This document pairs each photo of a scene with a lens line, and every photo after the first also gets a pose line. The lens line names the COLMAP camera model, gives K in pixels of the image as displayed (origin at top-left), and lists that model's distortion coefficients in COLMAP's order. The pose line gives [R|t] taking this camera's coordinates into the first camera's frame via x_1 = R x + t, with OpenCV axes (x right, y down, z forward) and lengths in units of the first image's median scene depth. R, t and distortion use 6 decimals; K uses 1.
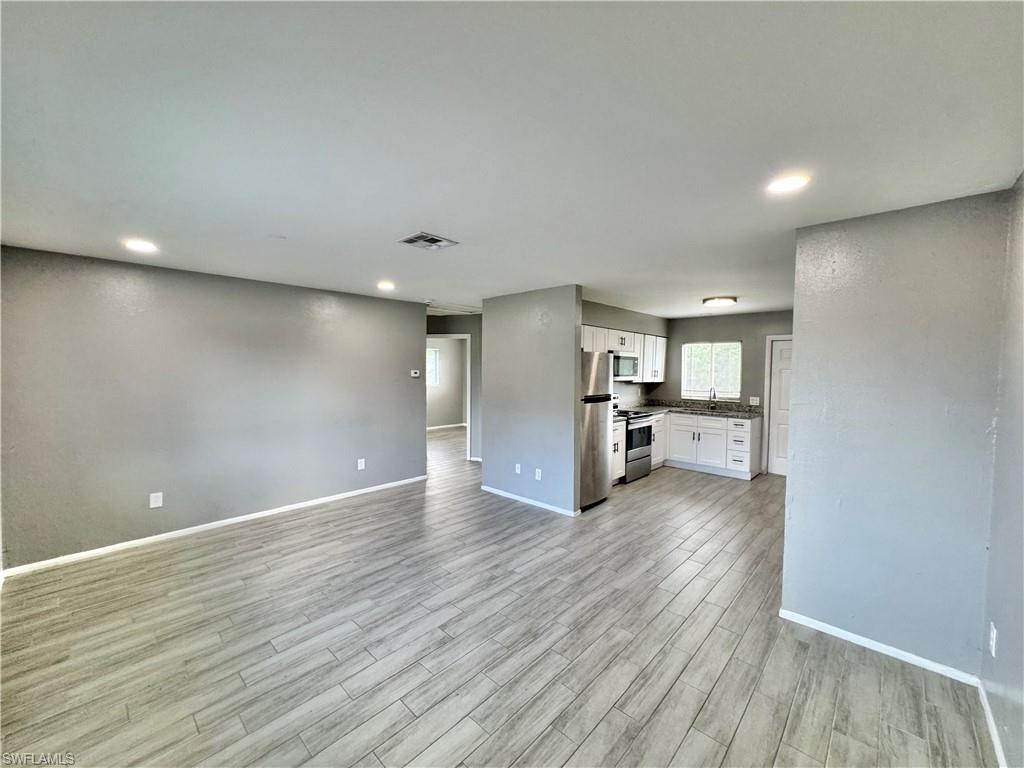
lens RADIAL K [[408.7, 0, 514.3], [0, 408.7, 385.5], [0, 0, 1]] dist [-0.005765, 0.001240]
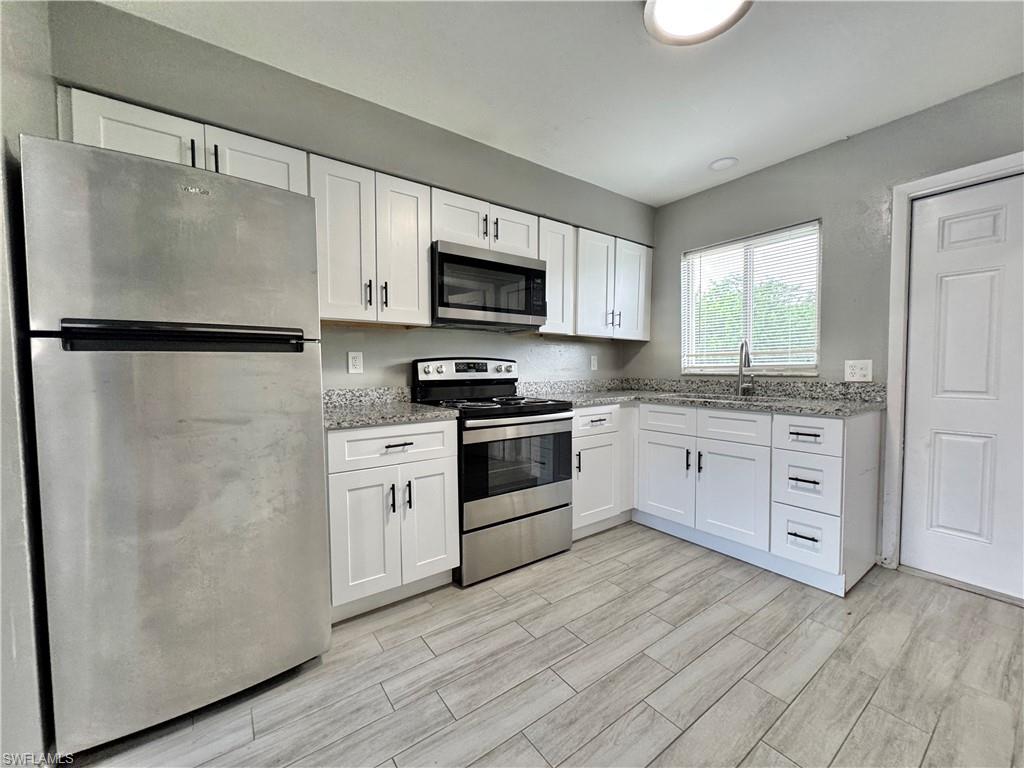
lens RADIAL K [[408.7, 0, 514.4], [0, 408.7, 384.8], [0, 0, 1]] dist [-0.005765, 0.001240]
pose [[0.981790, -0.009264, -0.189746, 0.641963], [0.009267, 0.999957, -0.000867, 0.089580], [0.189745, -0.000907, 0.981833, 1.050999]]
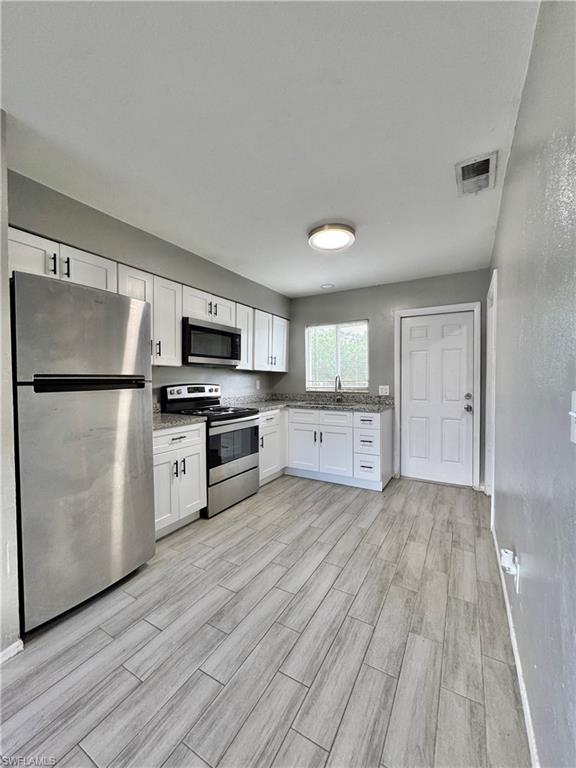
lens RADIAL K [[306.5, 0, 289.0], [0, 306.5, 383.6], [0, 0, 1]] dist [-0.005765, 0.001240]
pose [[0.973773, -0.015966, 0.226962, 0.476605], [0.021839, 0.999488, -0.023392, 0.063576], [-0.226472, 0.027735, 0.973623, 0.801850]]
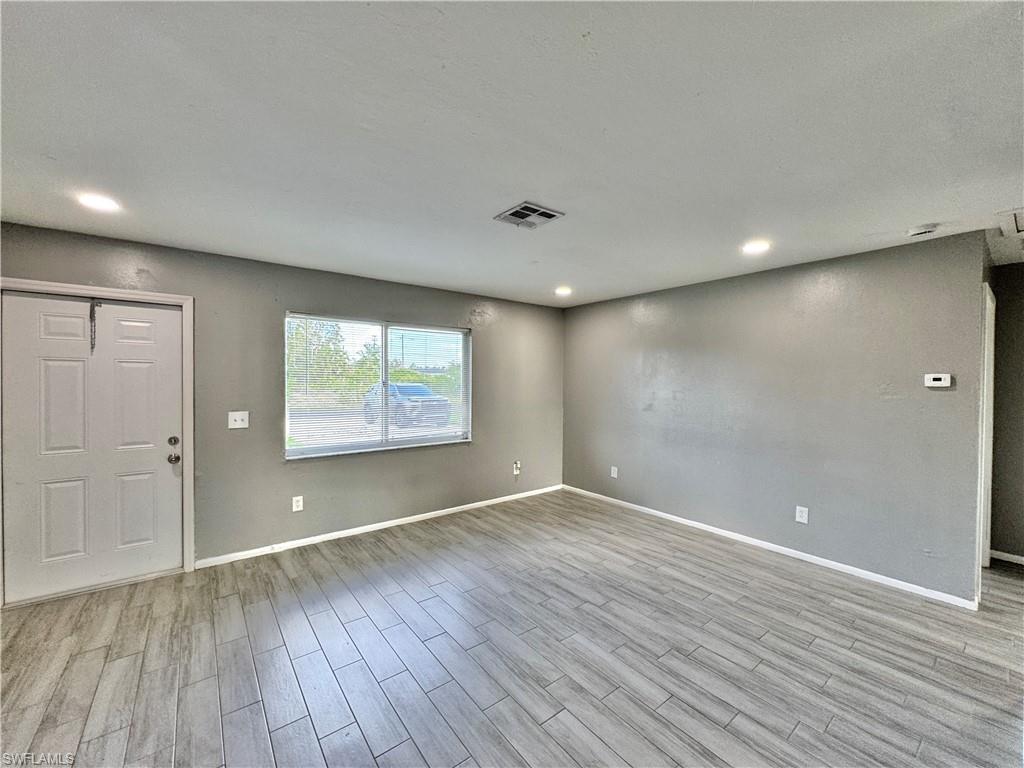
lens RADIAL K [[408.7, 0, 513.8], [0, 408.7, 382.7], [0, 0, 1]] dist [-0.005765, 0.001240]
pose [[-0.155024, -0.001196, -0.987910, 0.533017], [-0.052015, 0.998622, 0.006953, -0.005287], [0.986540, 0.052464, -0.154873, 0.922921]]
